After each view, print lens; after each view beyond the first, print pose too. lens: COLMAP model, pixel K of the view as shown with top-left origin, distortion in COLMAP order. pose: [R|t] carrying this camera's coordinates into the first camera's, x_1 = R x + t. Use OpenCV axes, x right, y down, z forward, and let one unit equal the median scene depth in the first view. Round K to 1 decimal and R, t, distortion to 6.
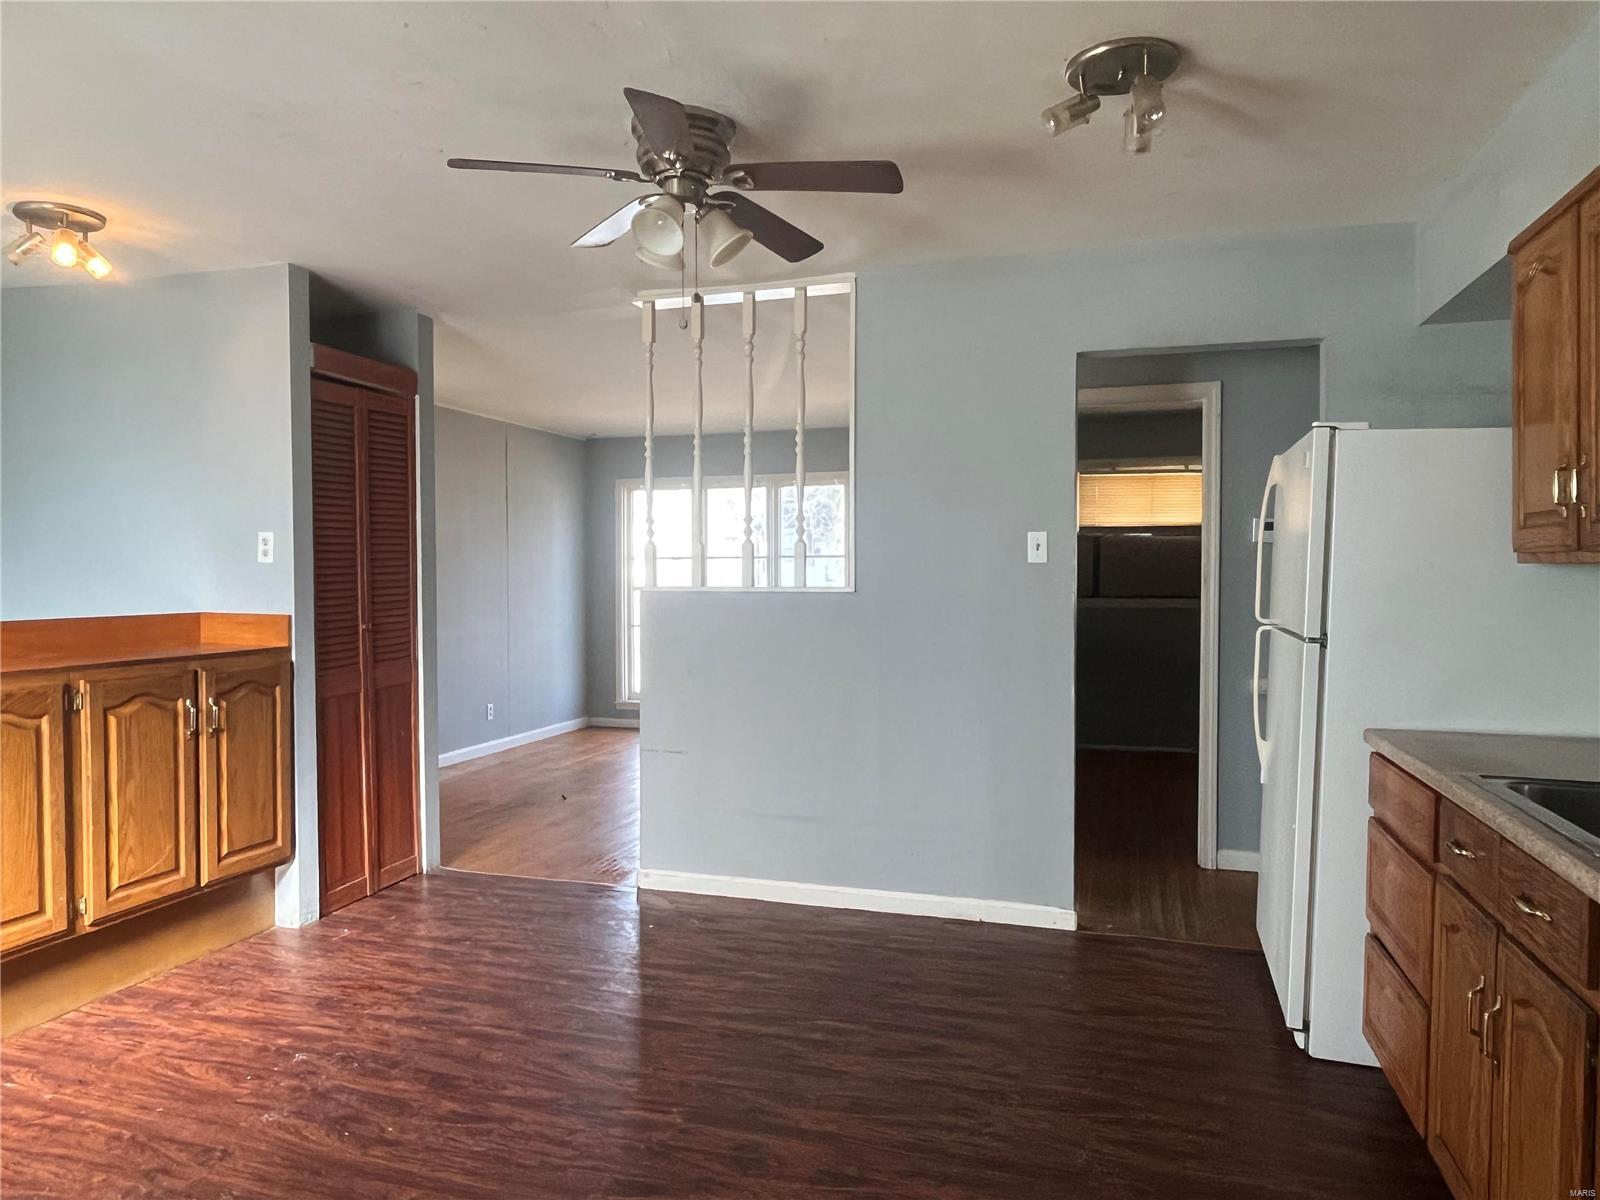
lens RADIAL K [[1070.2, 0, 799.8], [0, 1070.2, 598.0], [0, 0, 1]] dist [0.001329, 0.002293]
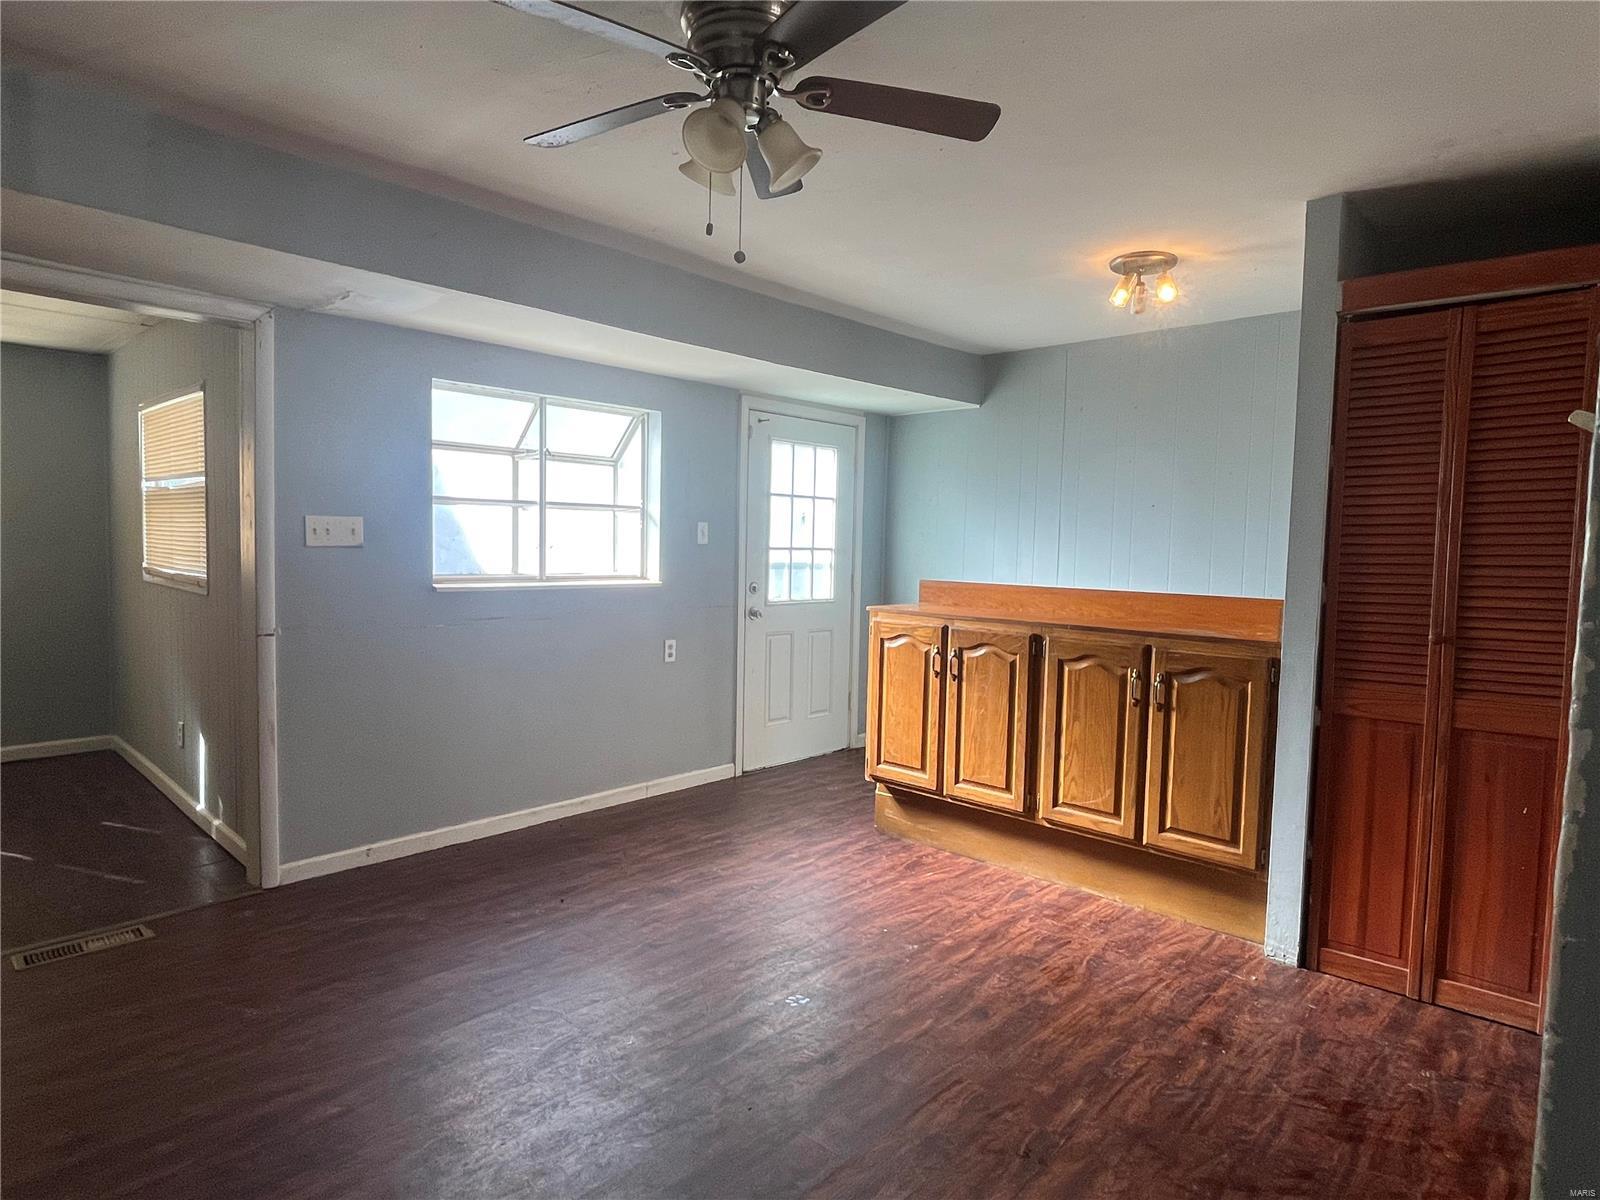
lens RADIAL K [[905.5, 0, 787.3], [0, 905.5, 595.3], [0, 0, 1]] dist [-0.005242, -0.001284]
pose [[-0.437626, 0.047512, -0.897901, 0.437851], [-0.042827, 0.996368, 0.073596, -0.036508], [0.898137, 0.070662, -0.434002, 1.121051]]
